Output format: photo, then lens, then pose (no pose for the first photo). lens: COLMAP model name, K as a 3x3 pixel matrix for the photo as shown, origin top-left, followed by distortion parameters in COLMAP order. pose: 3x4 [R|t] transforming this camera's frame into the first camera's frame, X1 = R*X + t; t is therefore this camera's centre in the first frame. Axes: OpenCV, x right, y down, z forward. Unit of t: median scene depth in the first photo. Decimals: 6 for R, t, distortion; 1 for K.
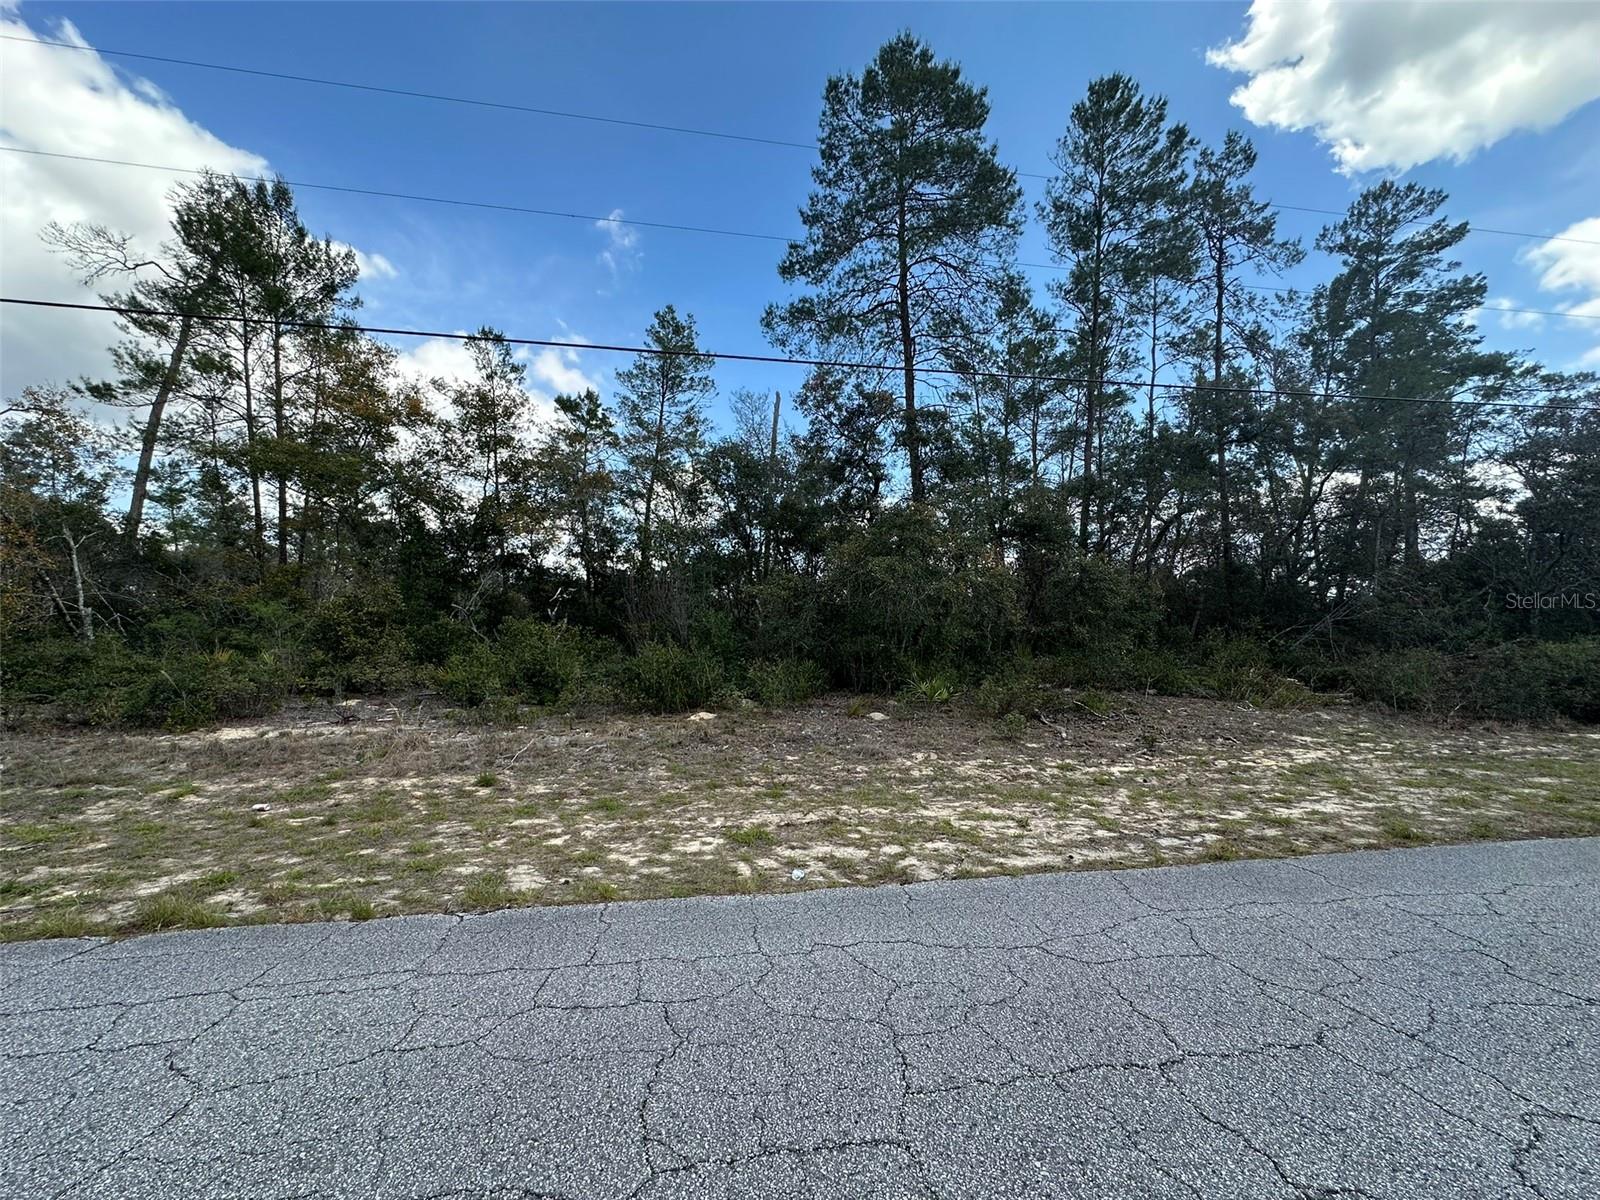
lens RADIAL K [[646.8, 0, 800.9], [0, 646.8, 598.8], [0, 0, 1]] dist [-0.001901, 0.000303]
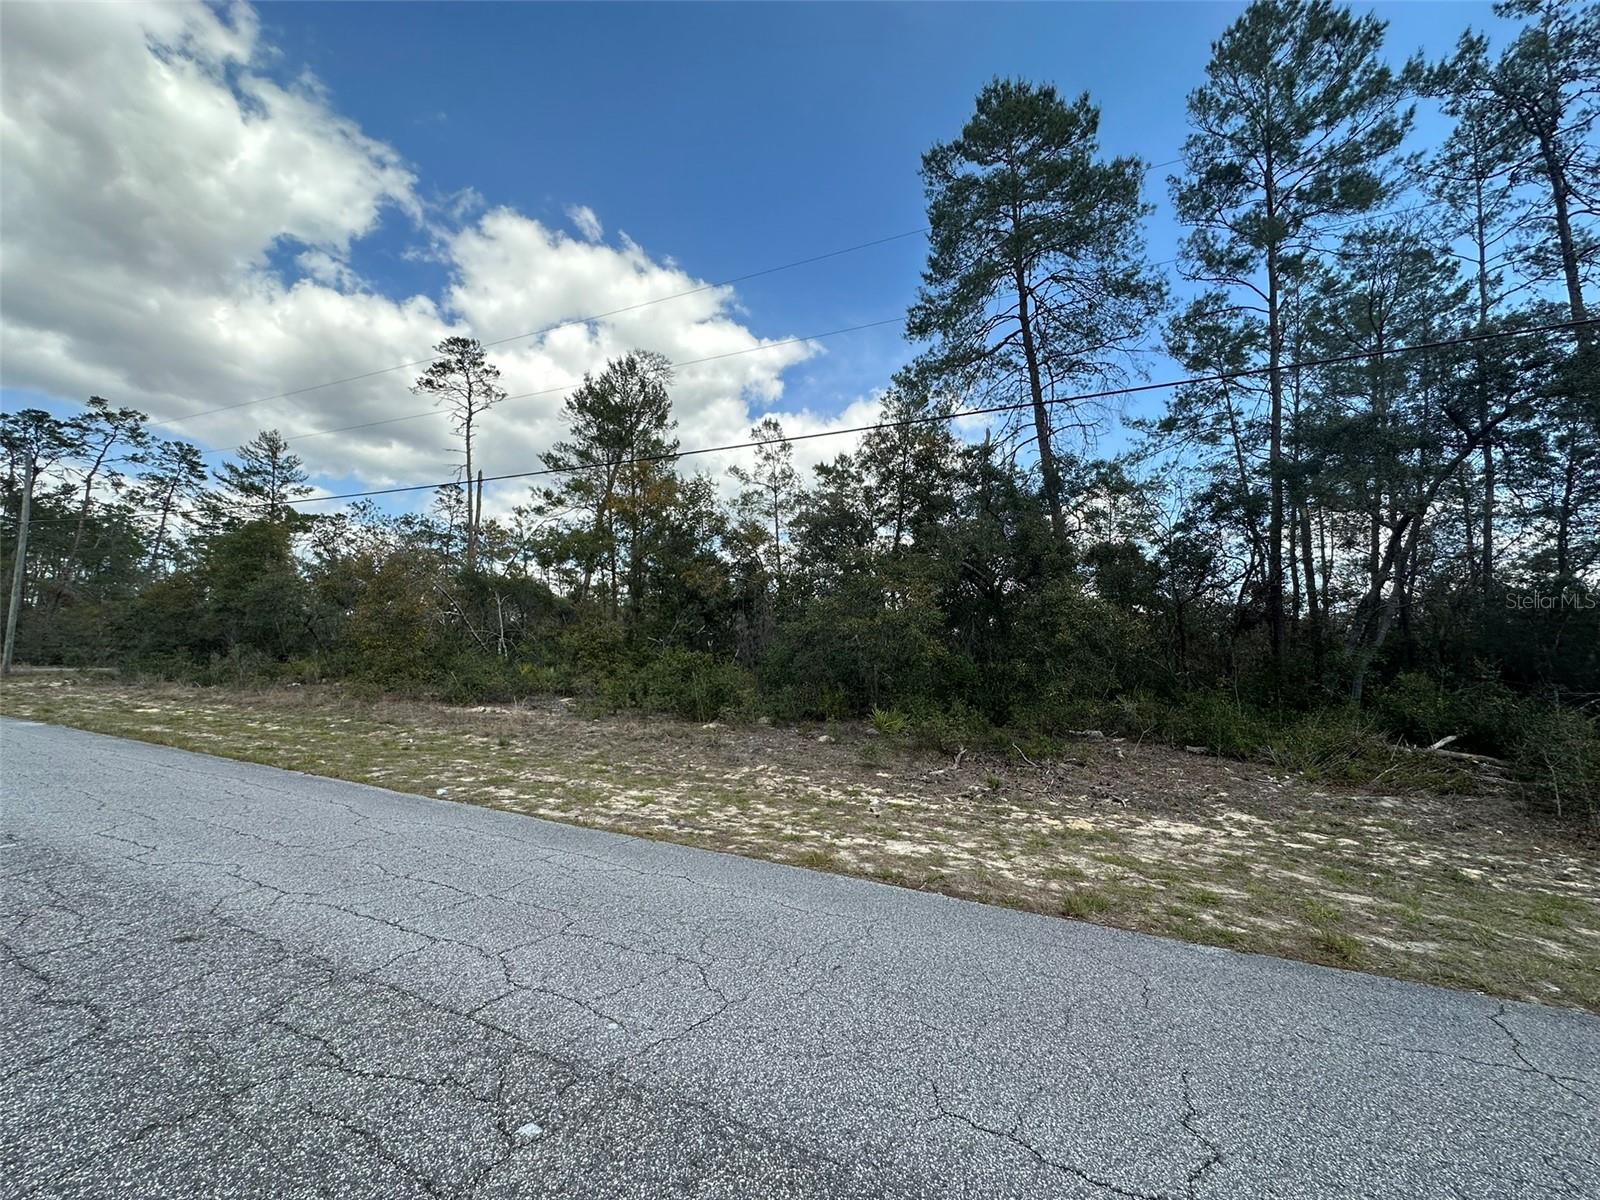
lens RADIAL K [[646.8, 0, 800.9], [0, 646.8, 598.8], [0, 0, 1]] dist [-0.001901, 0.000303]
pose [[0.812350, -0.028323, -0.582482, 1.008575], [-0.000929, 0.998756, -0.049859, -0.008536], [0.583169, 0.041044, 0.811313, 0.062323]]
